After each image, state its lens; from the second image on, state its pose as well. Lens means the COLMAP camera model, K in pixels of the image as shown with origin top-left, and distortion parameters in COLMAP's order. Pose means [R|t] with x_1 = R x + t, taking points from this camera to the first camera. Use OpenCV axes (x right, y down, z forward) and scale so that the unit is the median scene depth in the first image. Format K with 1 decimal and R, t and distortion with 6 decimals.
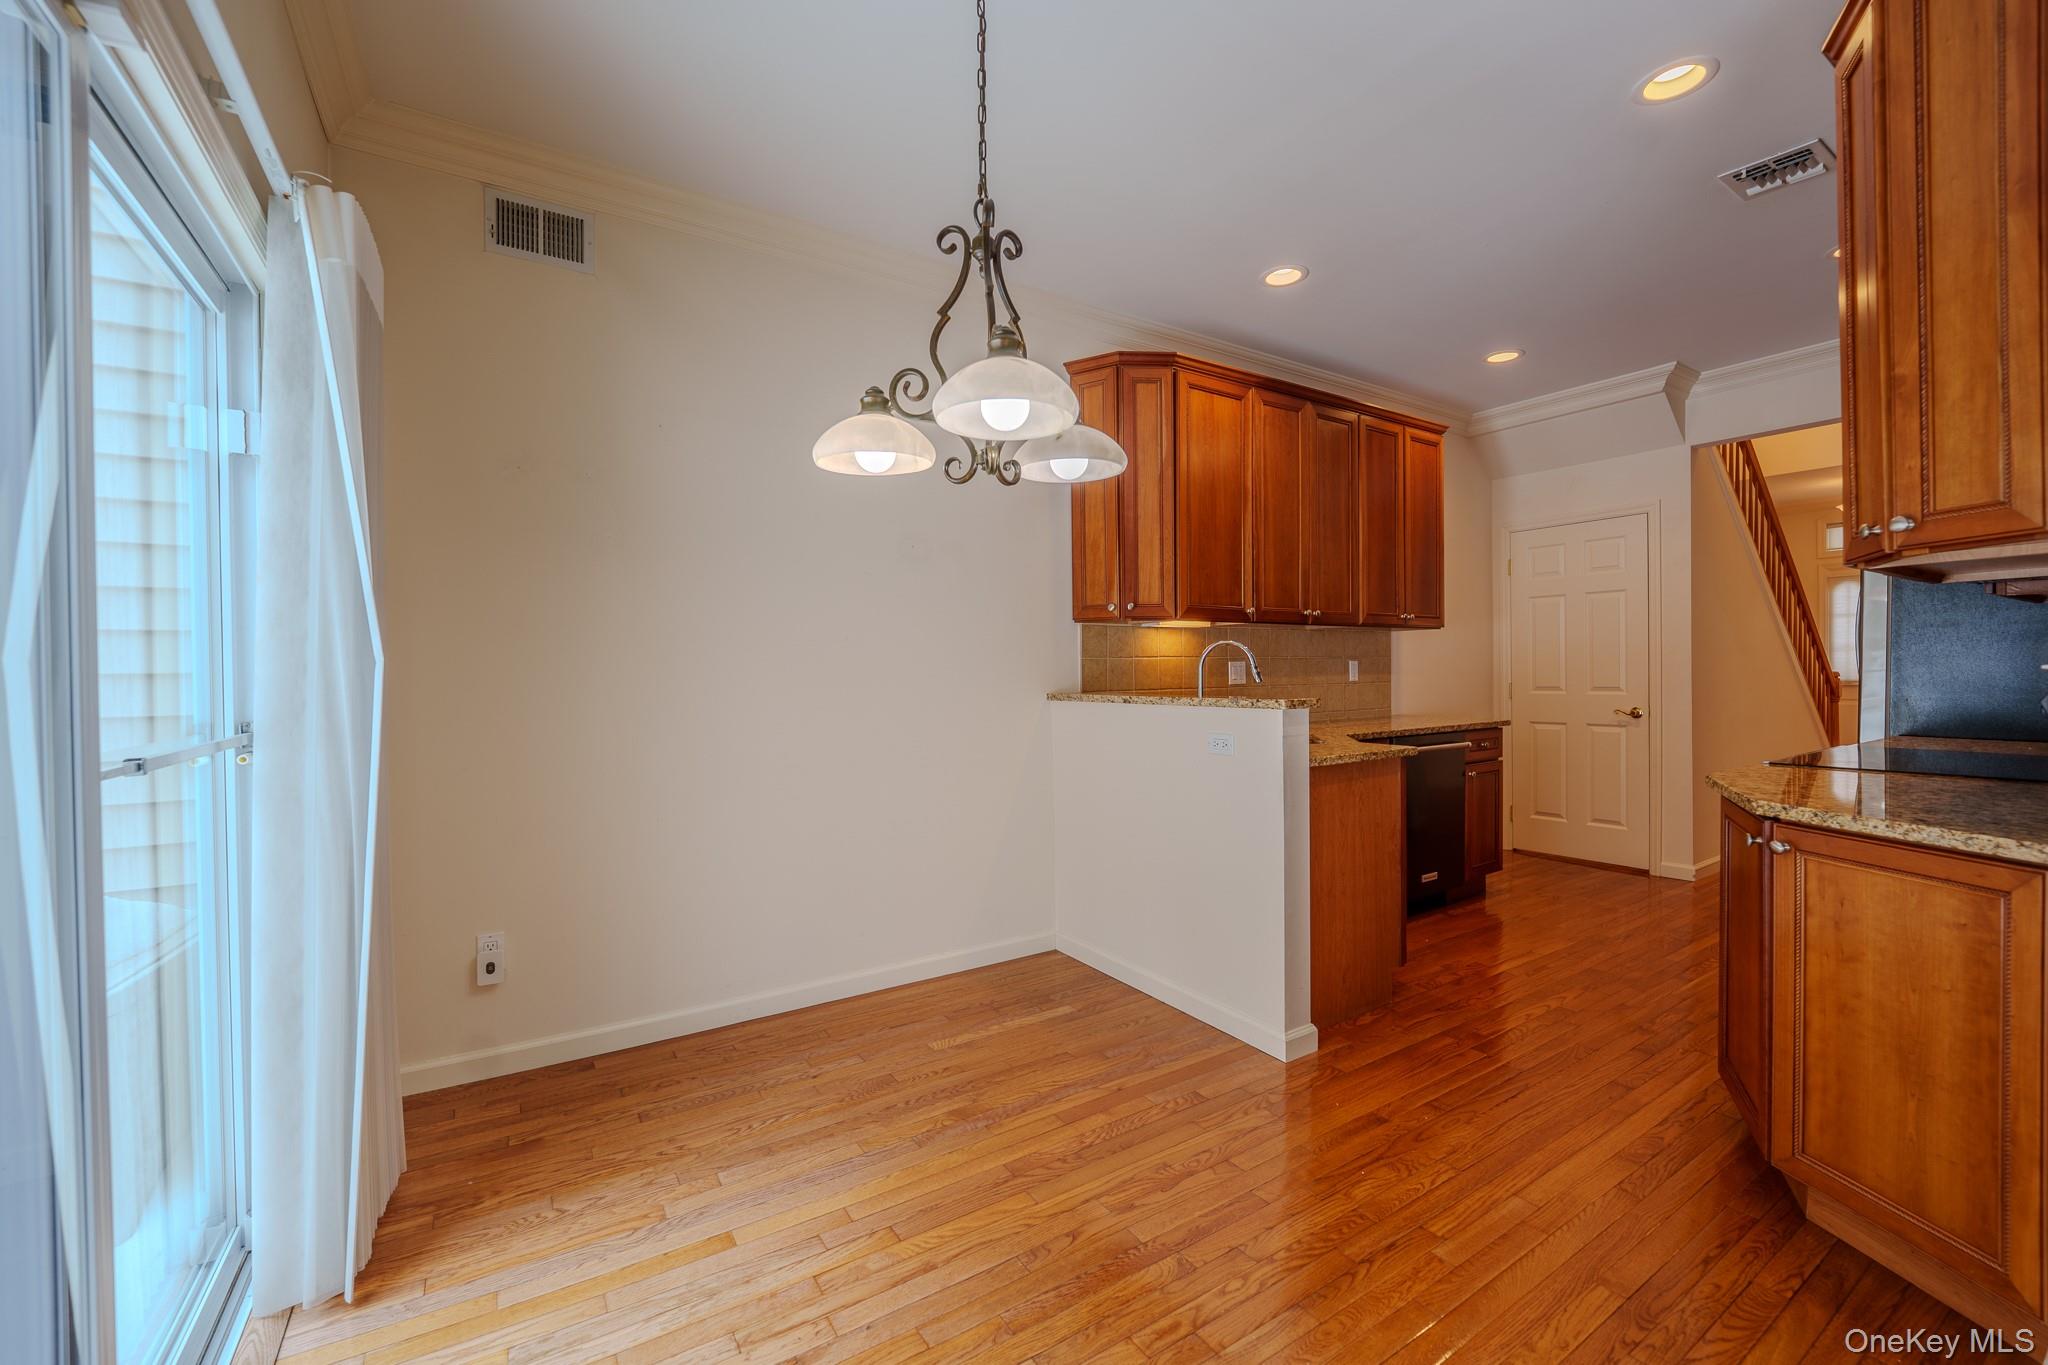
lens RADIAL K [[824.7, 0, 1020.7], [0, 824.7, 684.3], [0, 0, 1]] dist [-0.003659, -0.006437]
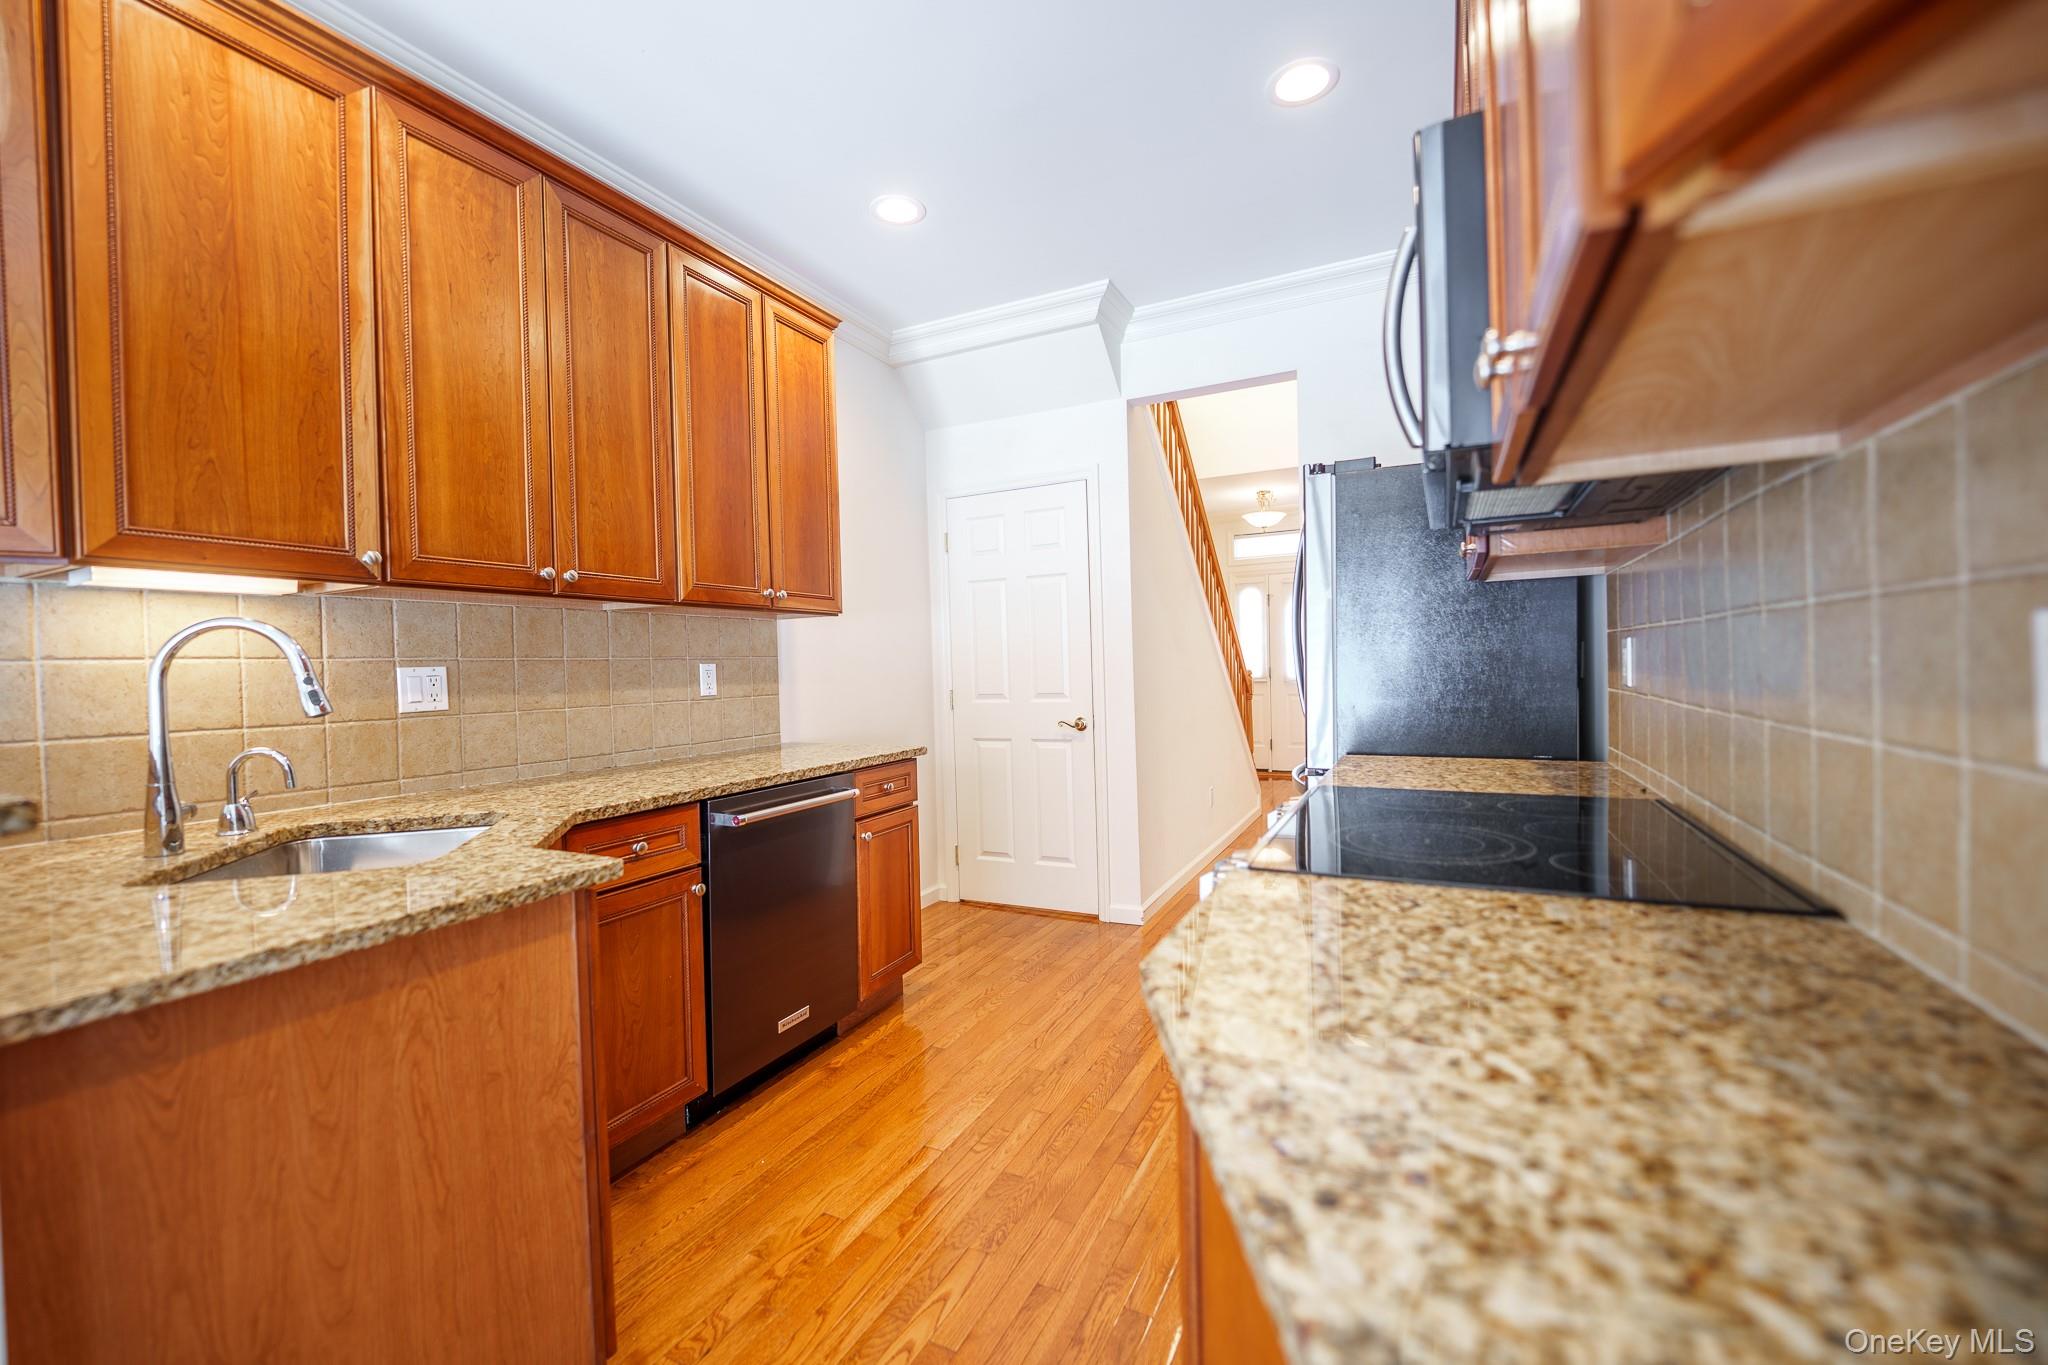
lens RADIAL K [[826.1, 0, 1012.6], [0, 826.1, 682.2], [0, 0, 1]] dist [-0.000833, -0.006721]
pose [[0.862794, -0.020386, 0.505144, 0.398164], [0.024474, 0.999699, -0.001458, -0.010700], [-0.504962, 0.013621, 0.863034, 0.466834]]
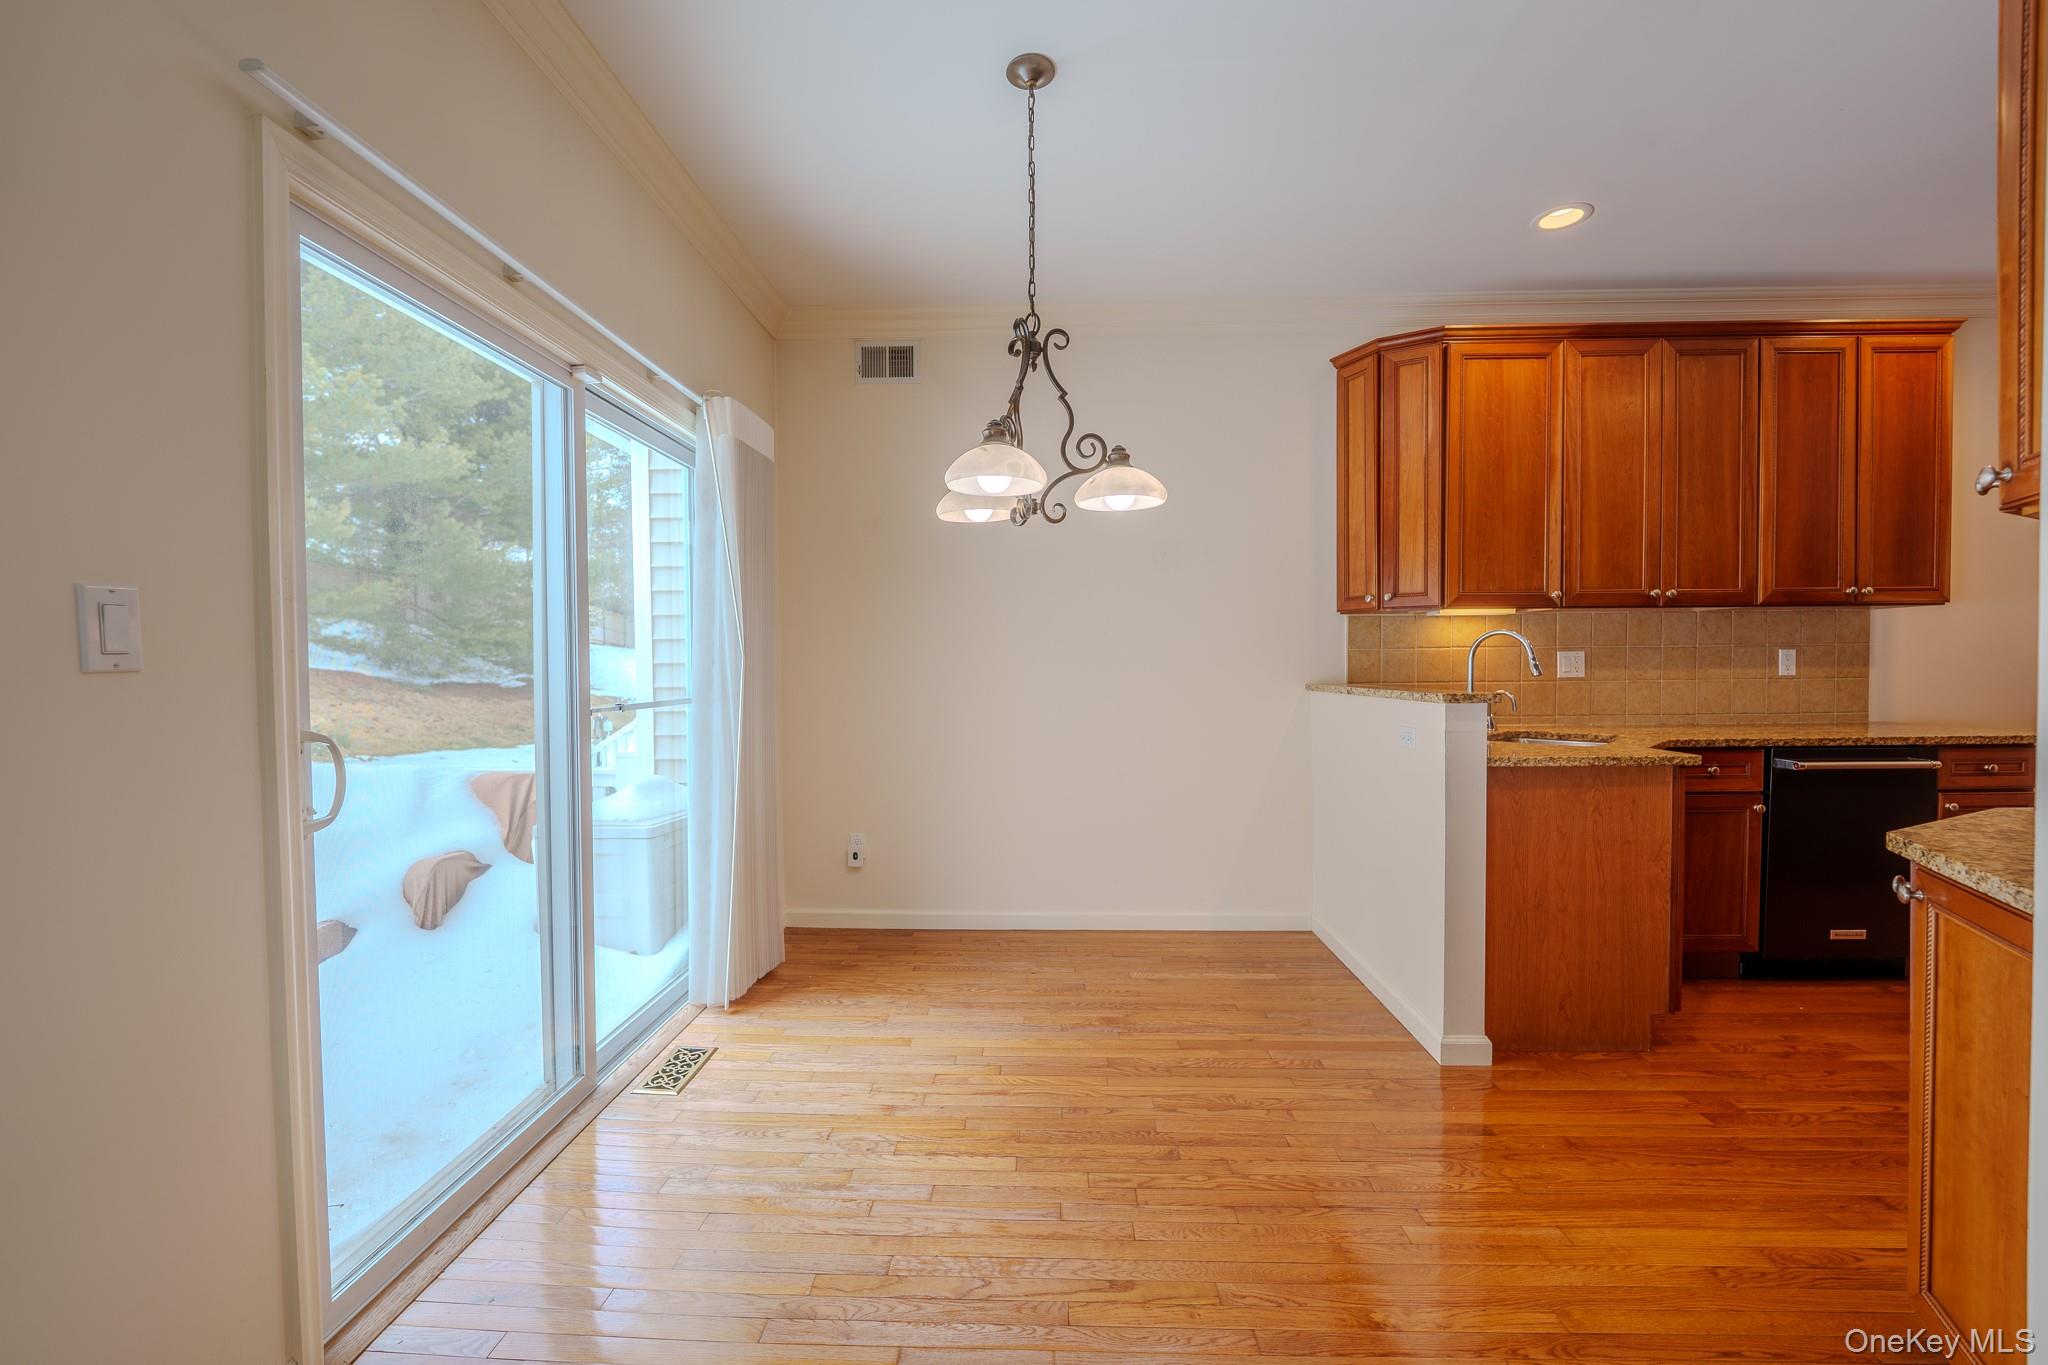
lens RADIAL K [[827.9, 0, 1025.3], [0, 827.9, 686.4], [0, 0, 1]] dist [-0.011124, -0.001098]
pose [[0.822743, 0.019452, -0.568081, 0.352257], [-0.009809, 0.999751, 0.020027, -0.003060], [0.568329, -0.010905, 0.822729, -0.060269]]
